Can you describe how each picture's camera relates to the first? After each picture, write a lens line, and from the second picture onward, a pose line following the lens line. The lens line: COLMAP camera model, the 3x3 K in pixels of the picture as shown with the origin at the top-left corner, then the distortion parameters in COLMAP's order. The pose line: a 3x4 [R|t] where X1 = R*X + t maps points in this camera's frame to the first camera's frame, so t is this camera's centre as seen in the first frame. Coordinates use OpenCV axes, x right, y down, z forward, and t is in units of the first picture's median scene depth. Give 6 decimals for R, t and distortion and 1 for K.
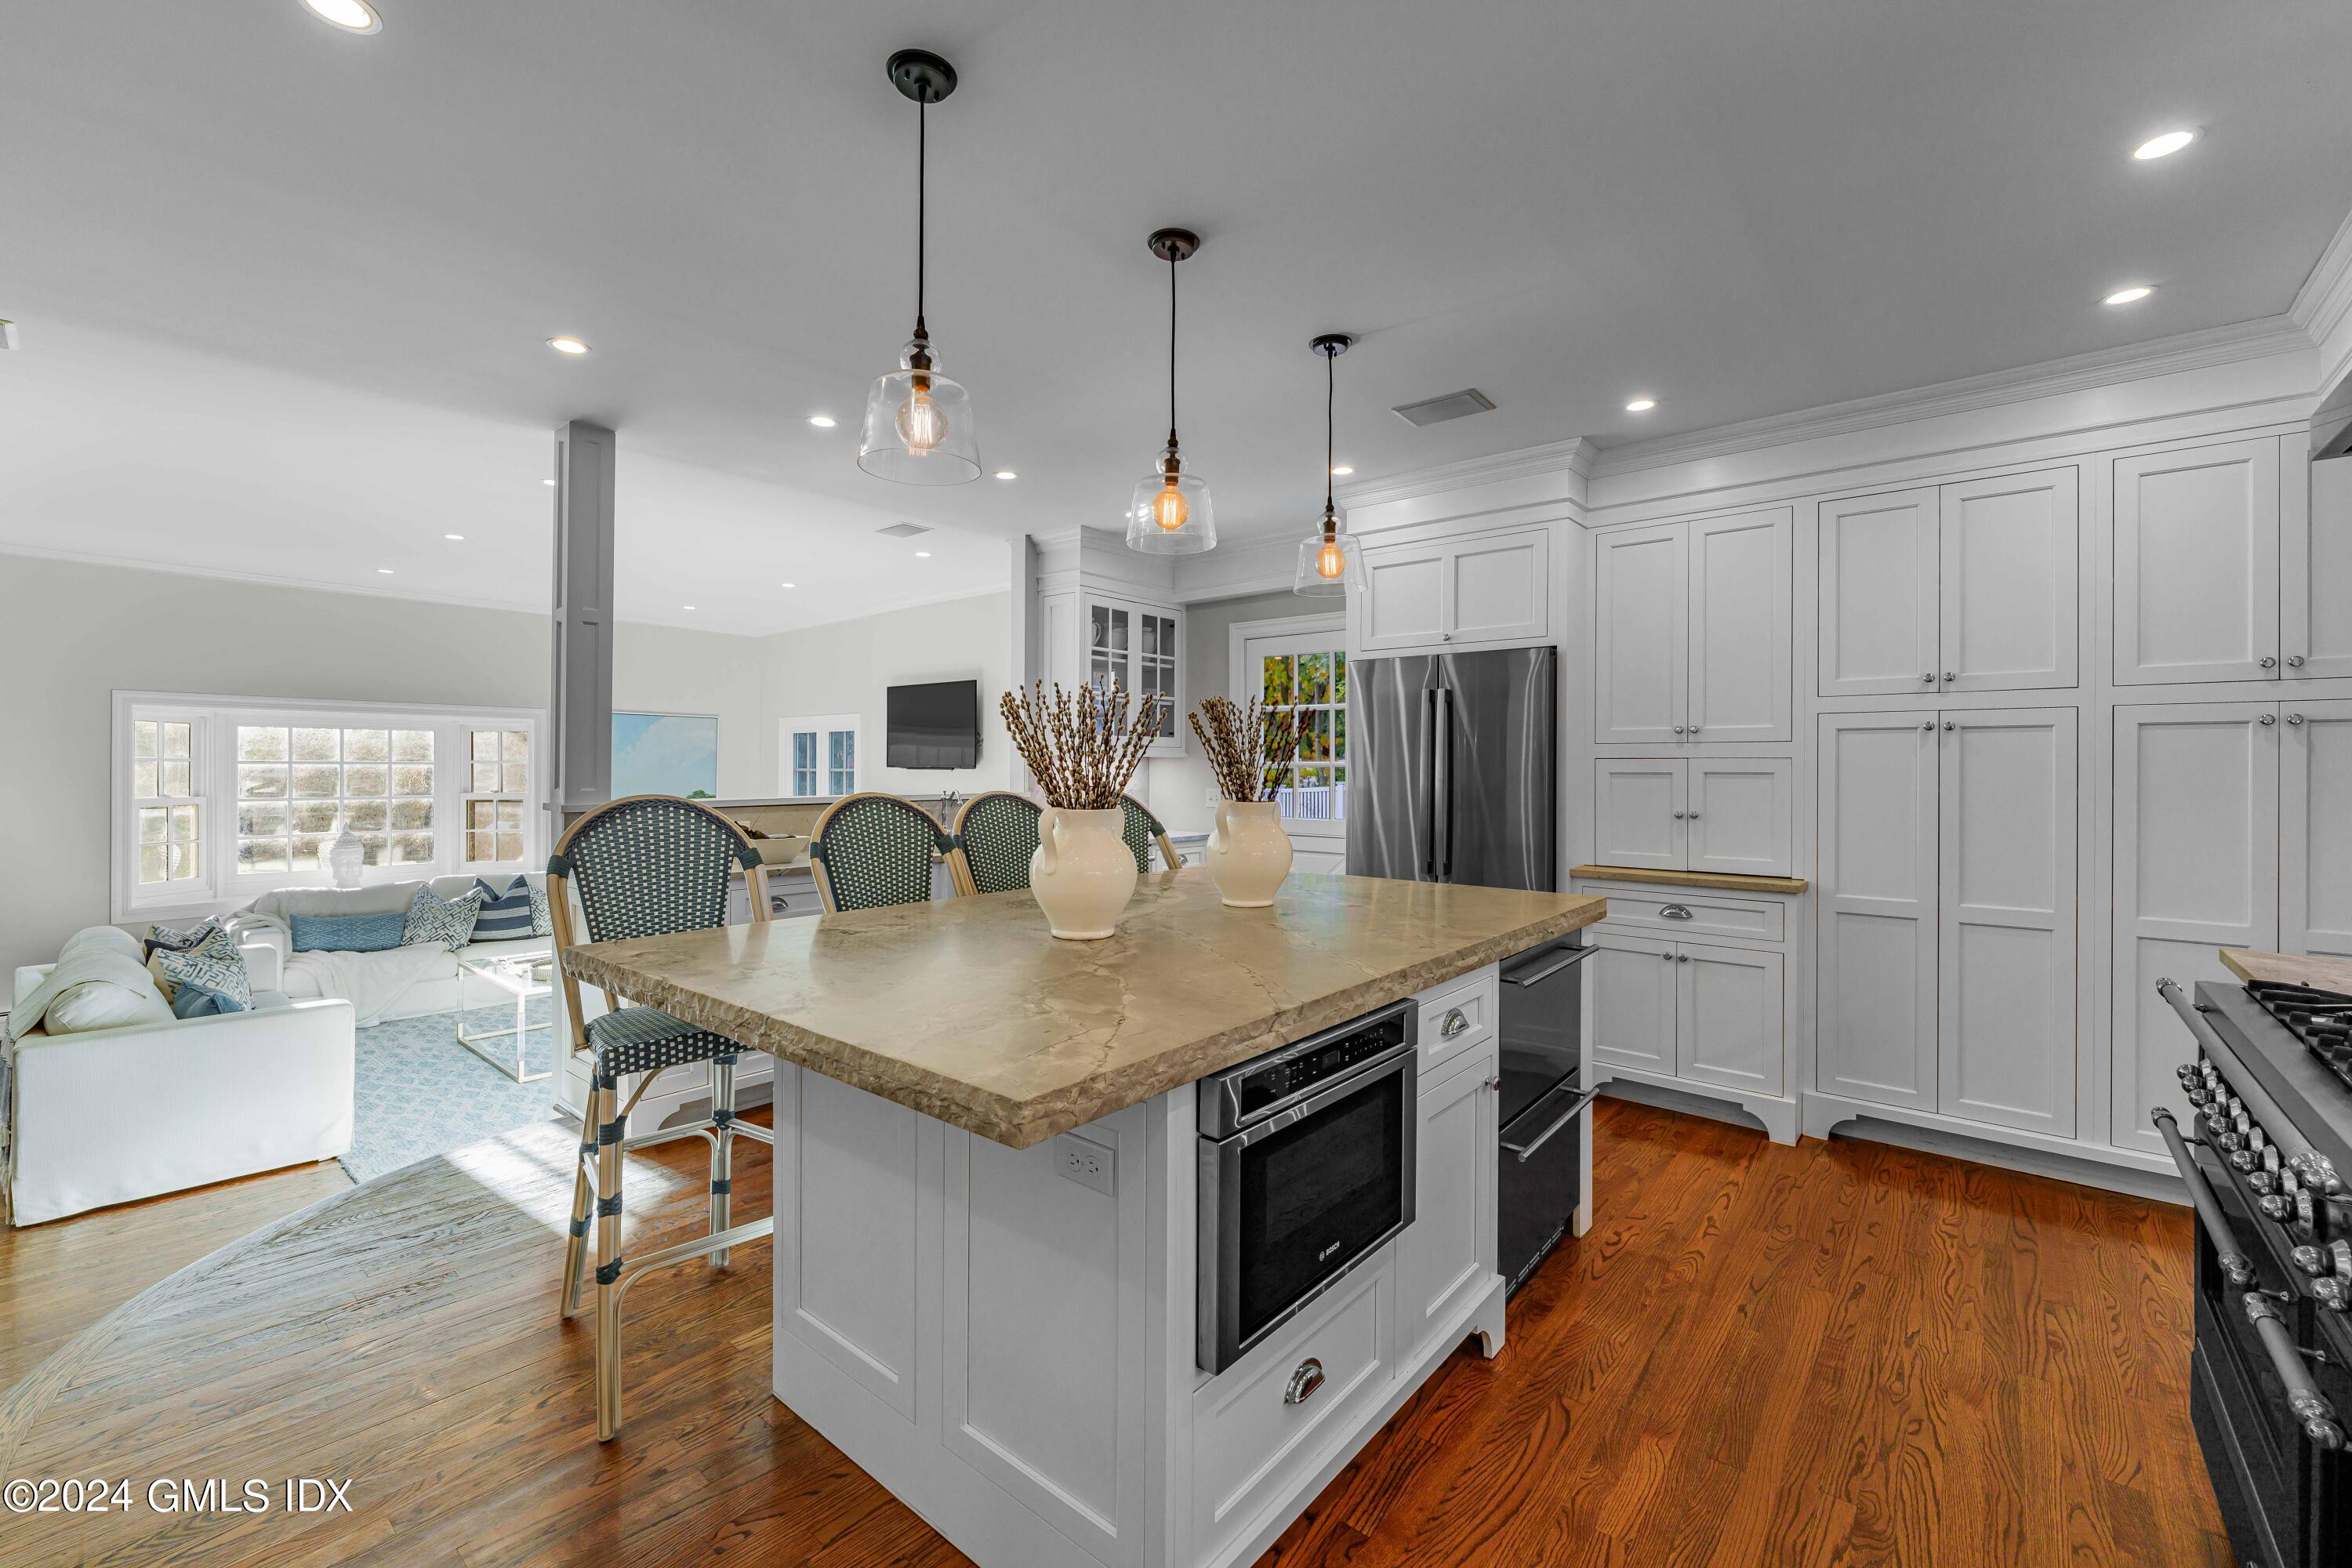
lens RADIAL K [[947.5, 0, 1175.7], [0, 947.5, 775.3], [0, 0, 1]] dist [0.000431, -0.000134]
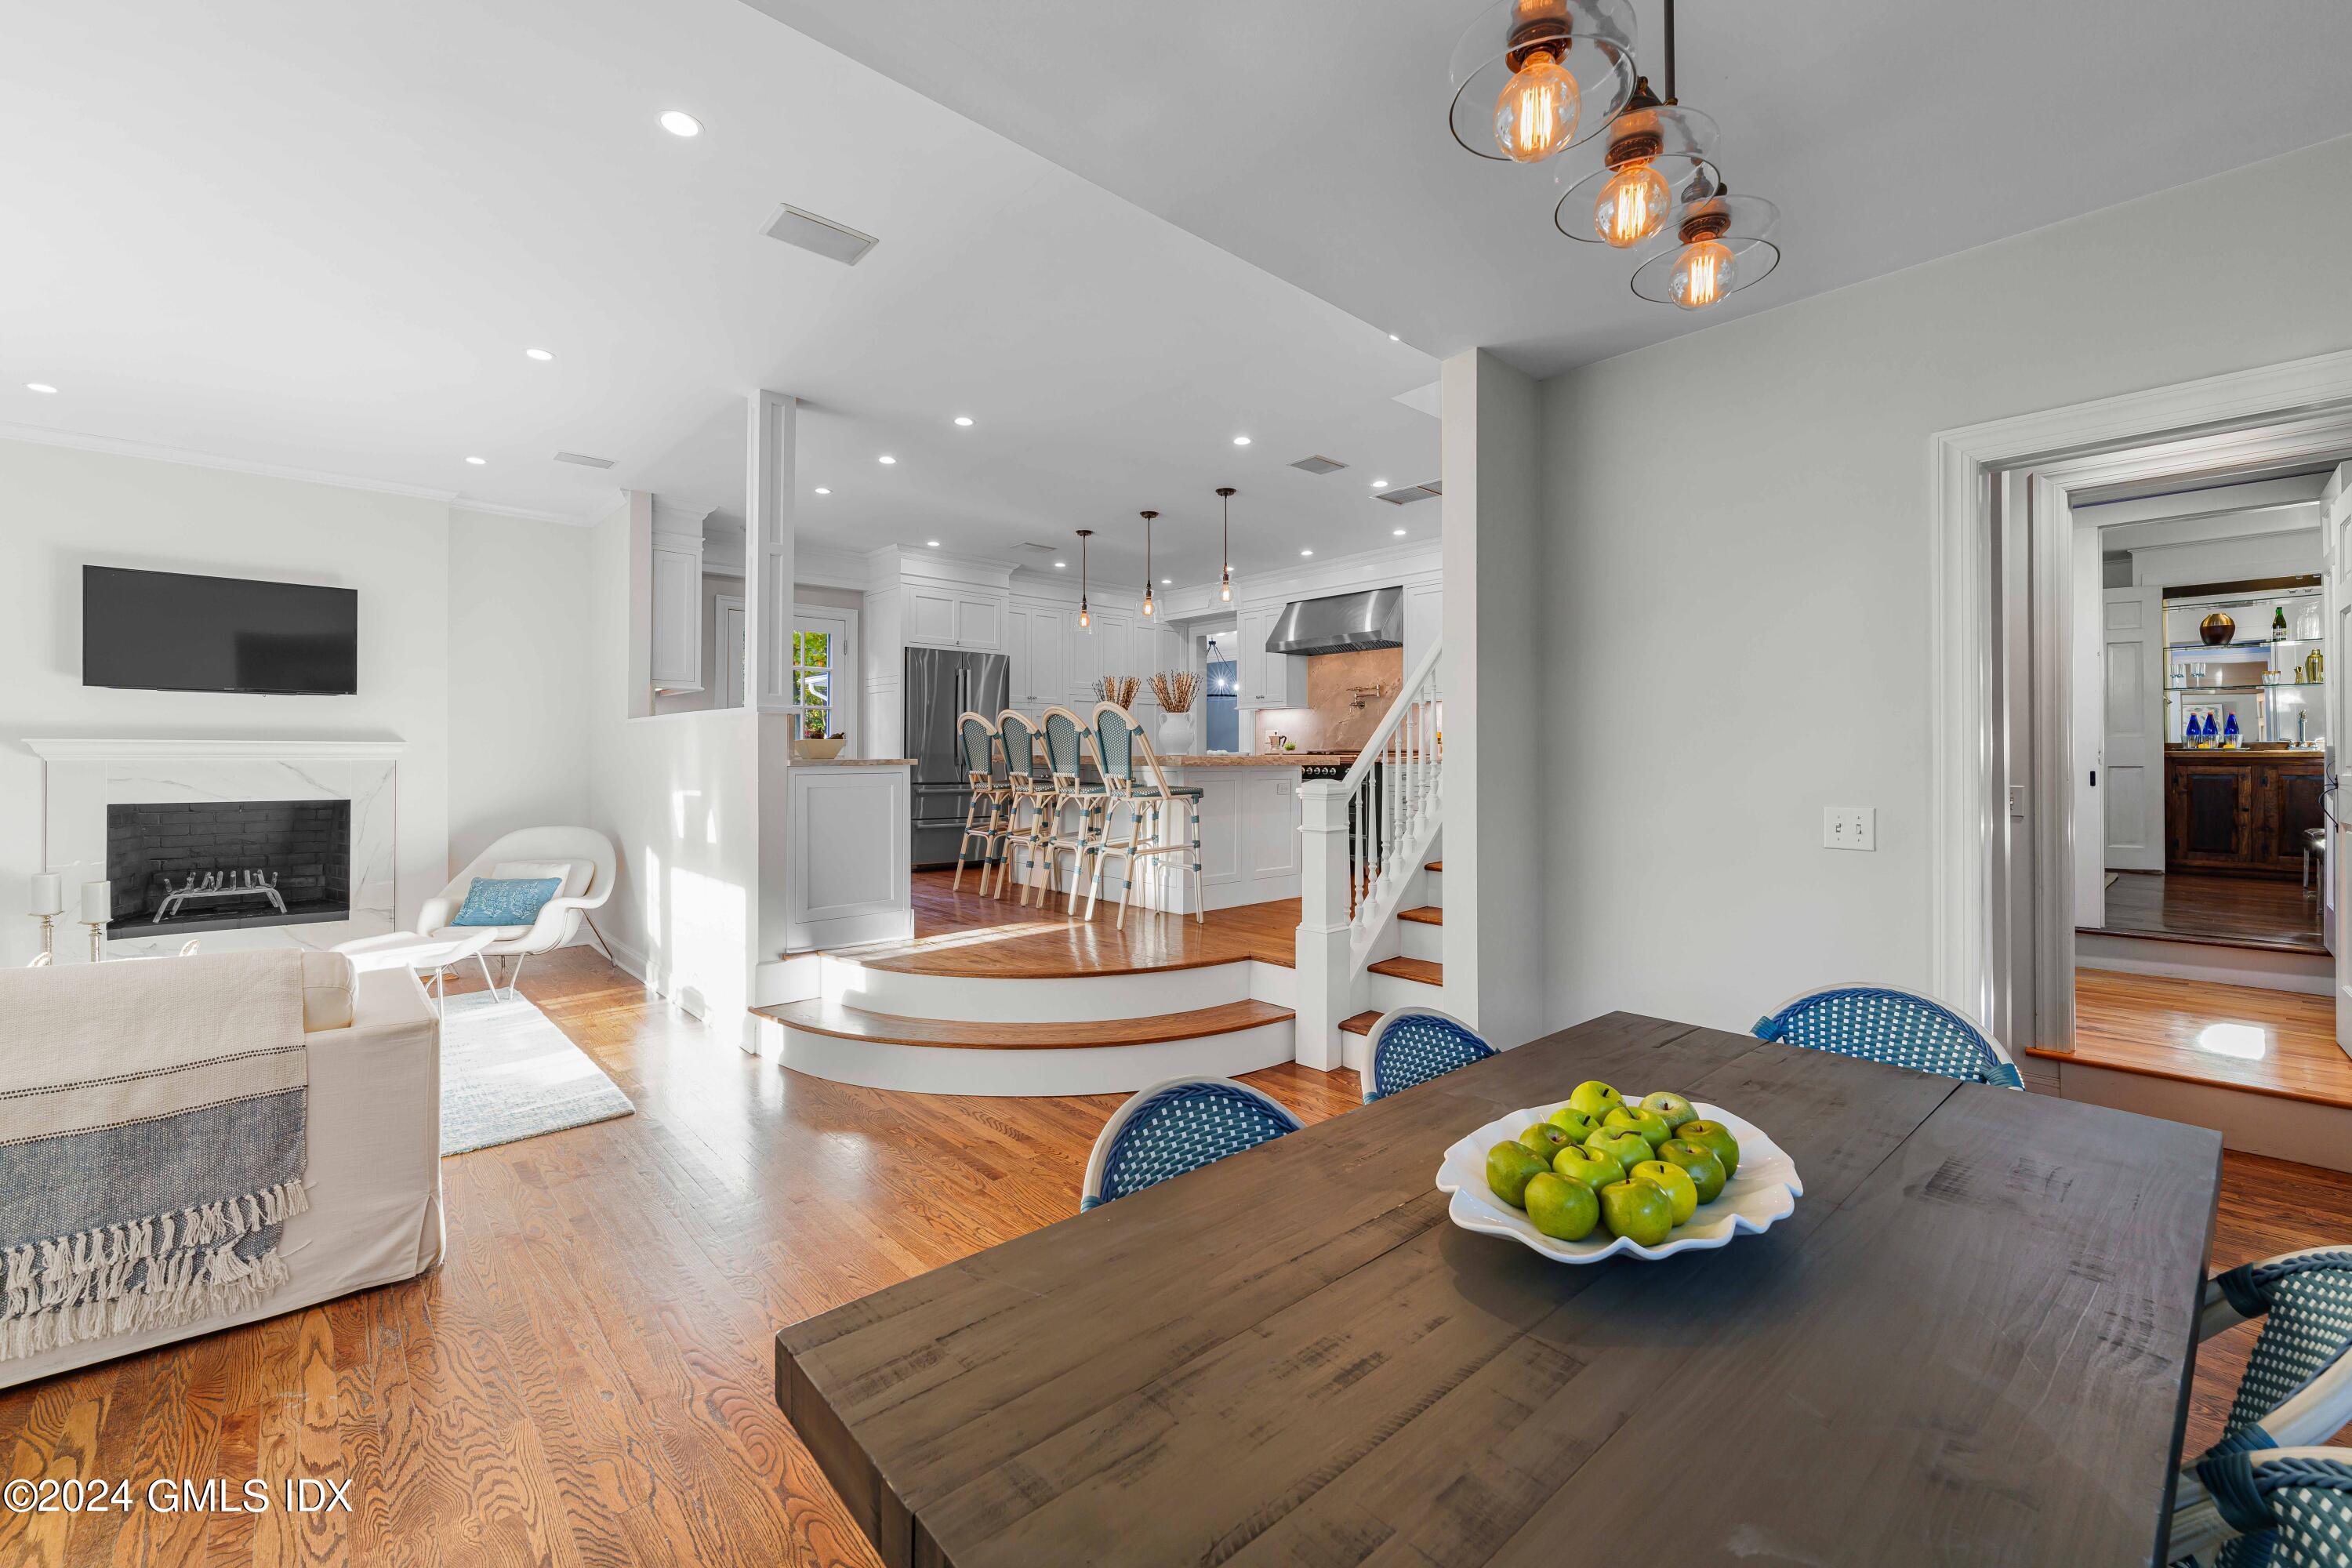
lens RADIAL K [[962.5, 0, 1184.0], [0, 962.5, 740.9], [0, 0, 1]] dist [-0.000122, -0.000025]
pose [[0.134625, 0.015349, 0.990778, -1.896229], [0.005426, 0.999854, -0.016227, 0.106839], [-0.990882, 0.007560, 0.134522, 0.345282]]
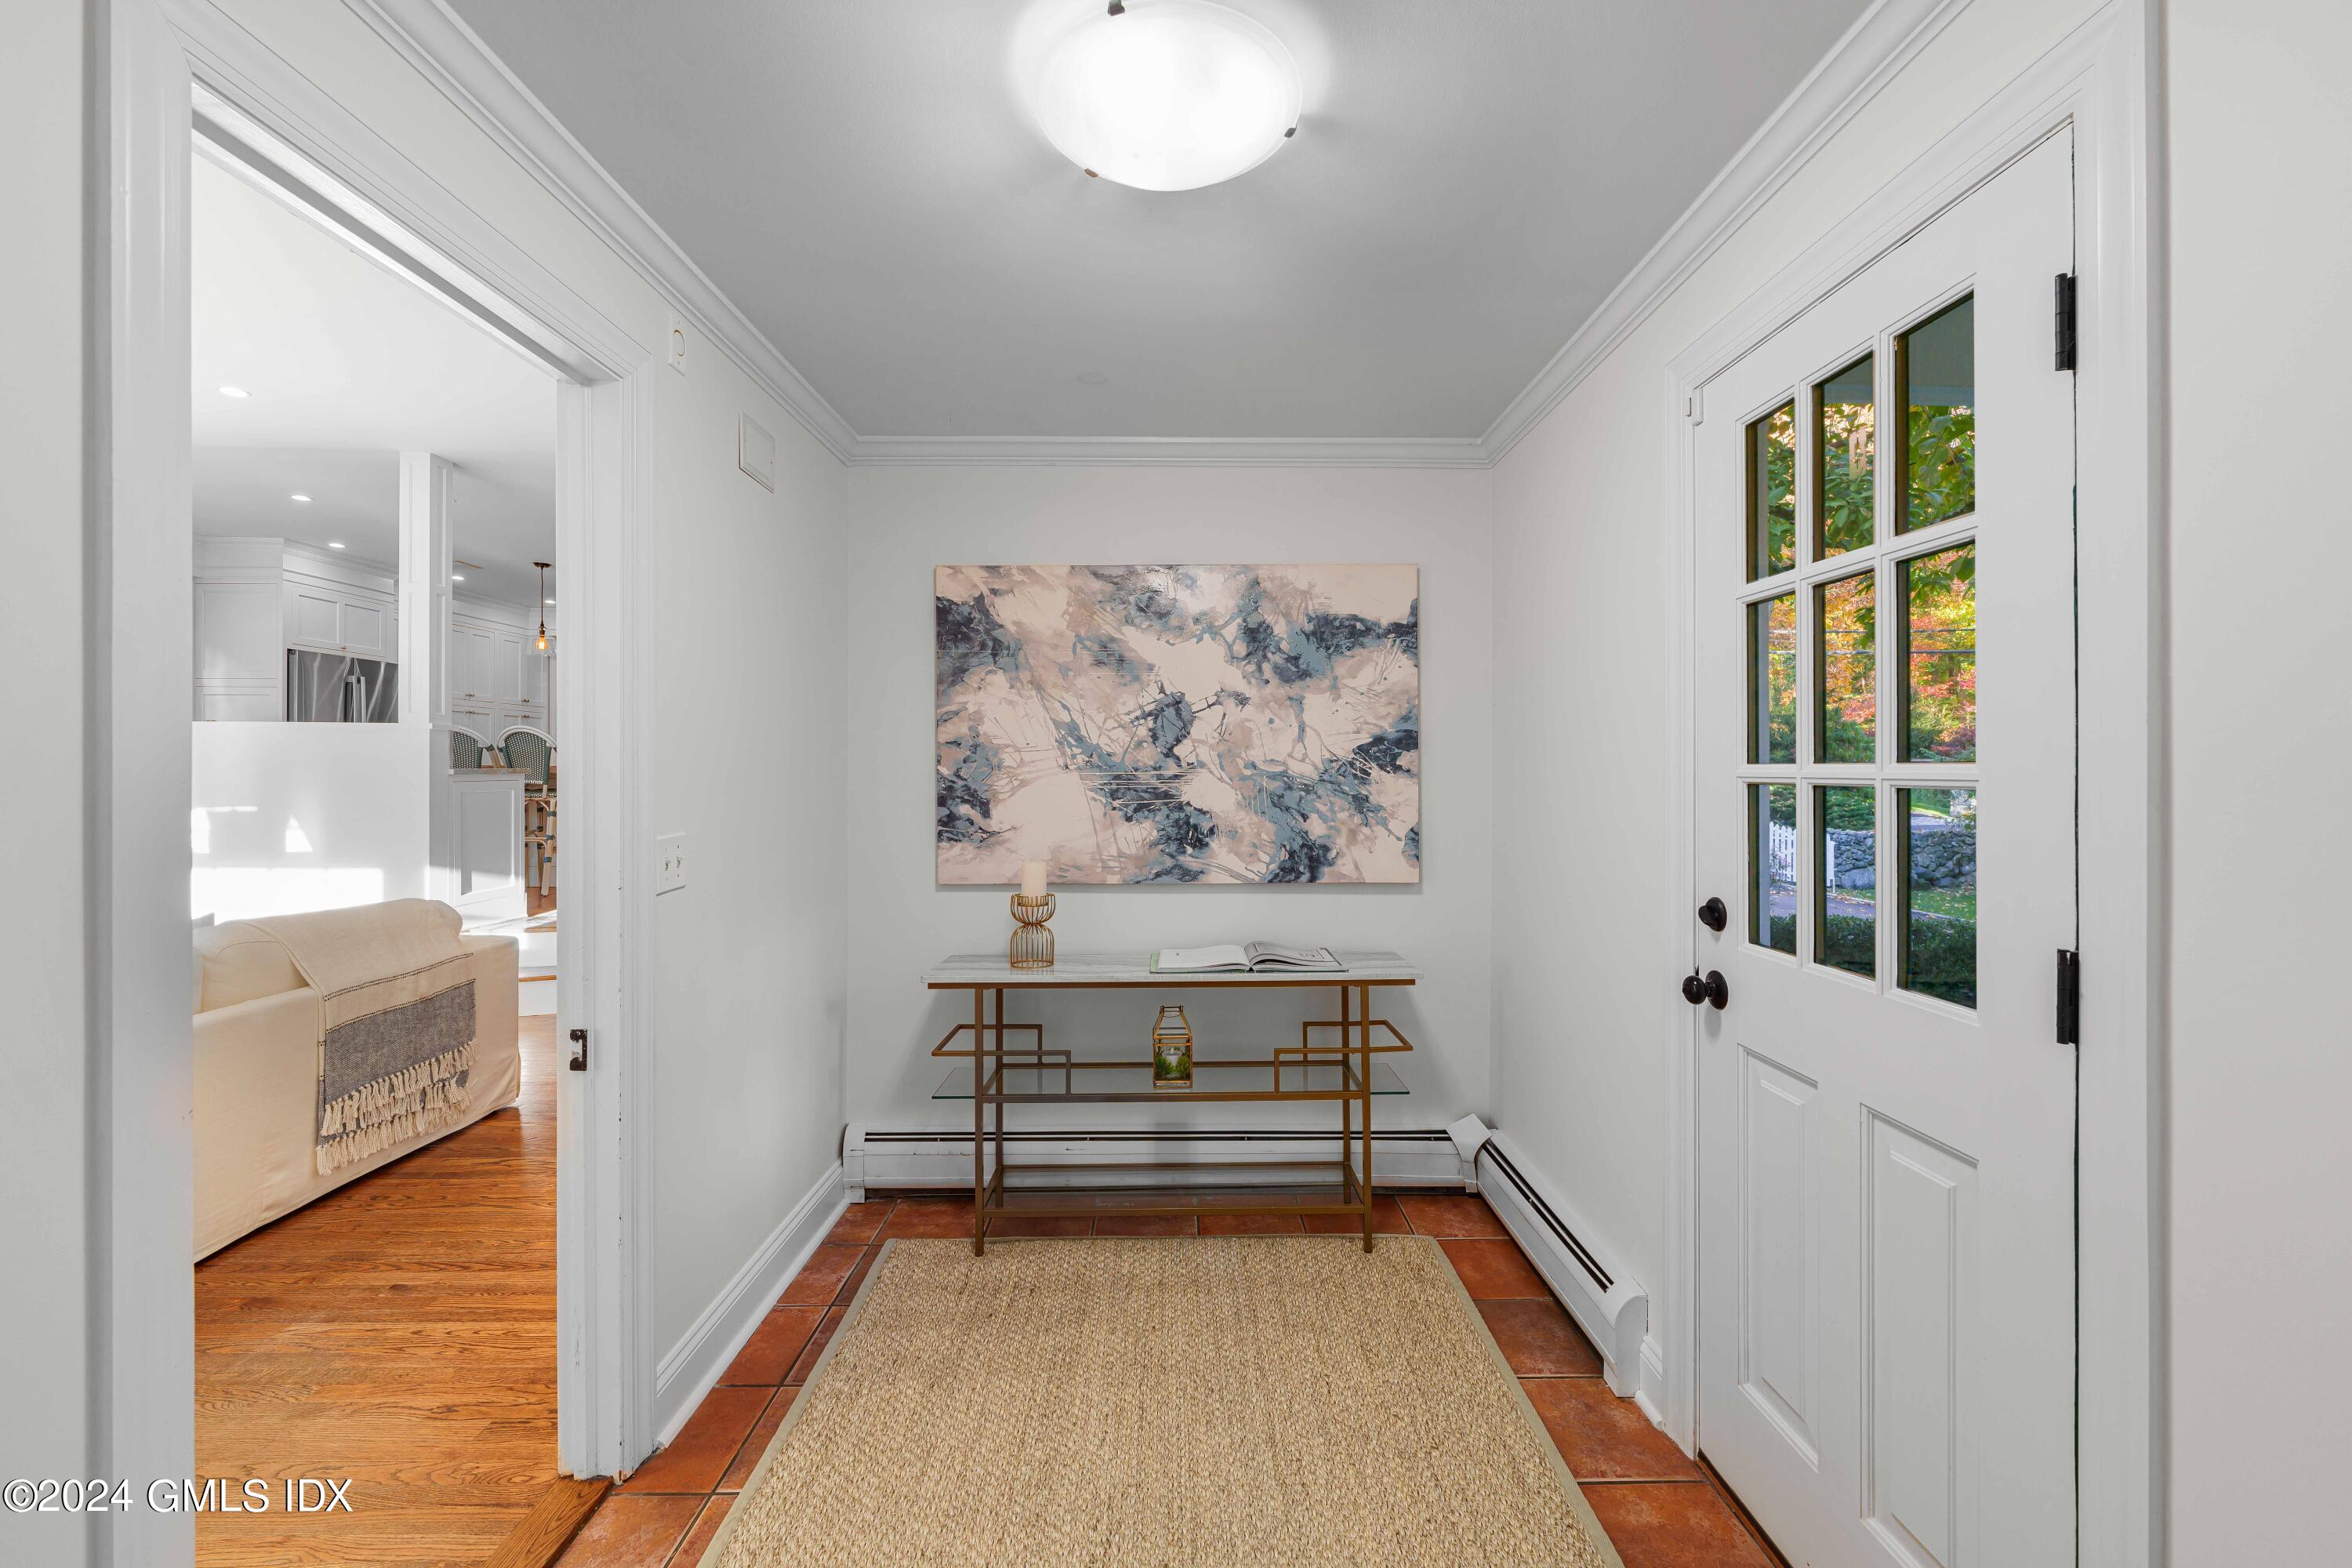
lens RADIAL K [[947.5, 0, 1175.7], [0, 947.5, 775.3], [0, 0, 1]] dist [0.000431, -0.000134]
pose [[-0.640142, -0.005310, 0.768238, -2.581135], [0.002851, 0.999953, 0.009287, 0.107619], [-0.768251, 0.008136, -0.640097, 1.130990]]
